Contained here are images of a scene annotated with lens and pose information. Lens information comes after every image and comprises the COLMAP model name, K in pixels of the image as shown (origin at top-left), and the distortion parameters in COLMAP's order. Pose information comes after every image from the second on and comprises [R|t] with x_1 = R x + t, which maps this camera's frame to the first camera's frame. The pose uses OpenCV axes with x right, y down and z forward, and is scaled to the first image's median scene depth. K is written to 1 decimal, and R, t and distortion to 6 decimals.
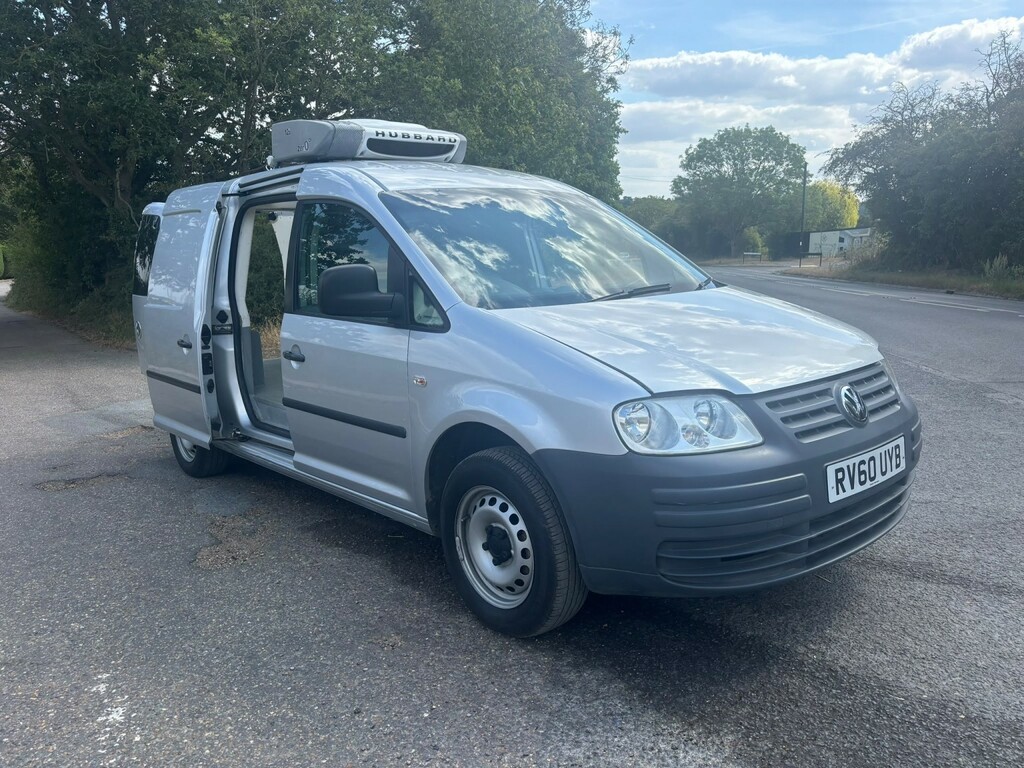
lens RADIAL K [[838.2, 0, 512.0], [0, 838.2, 384.0], [0, 0, 1]] dist [0.063621, -0.087881]
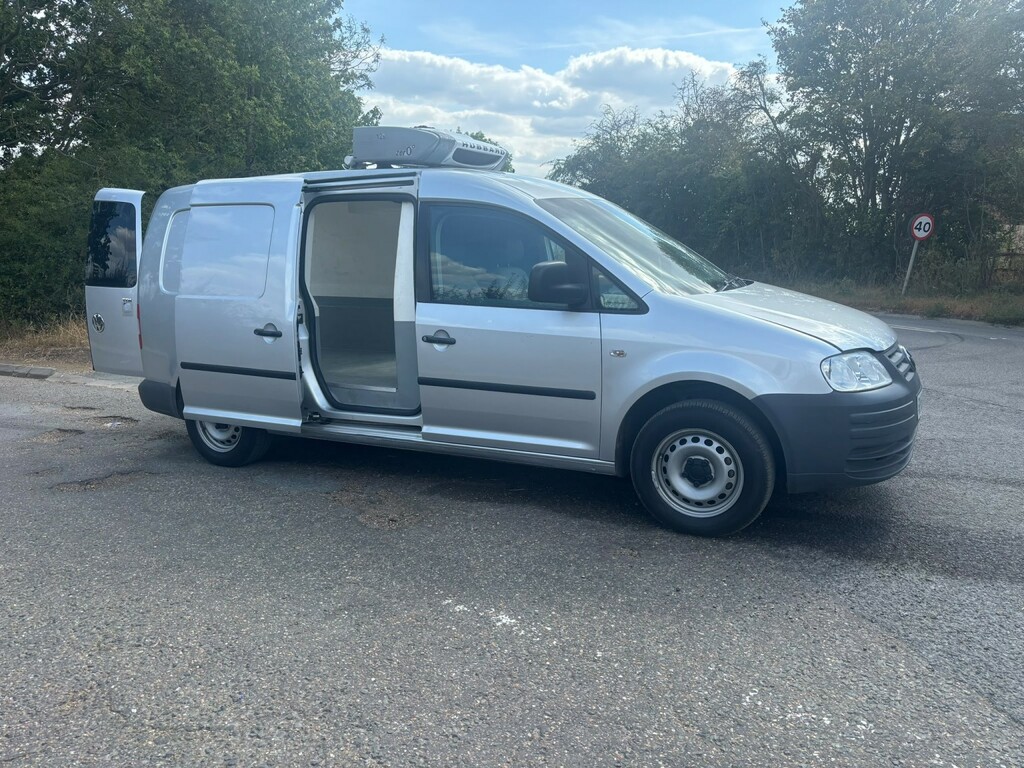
lens RADIAL K [[877.4, 0, 512.7], [0, 877.4, 400.7], [0, 0, 1]] dist [0.012513, 0.001325]
pose [[0.915744, -0.045453, 0.399184, -0.573381], [0.038815, 0.998941, 0.024702, 0.021552], [-0.399884, -0.007127, 0.916538, -0.113262]]
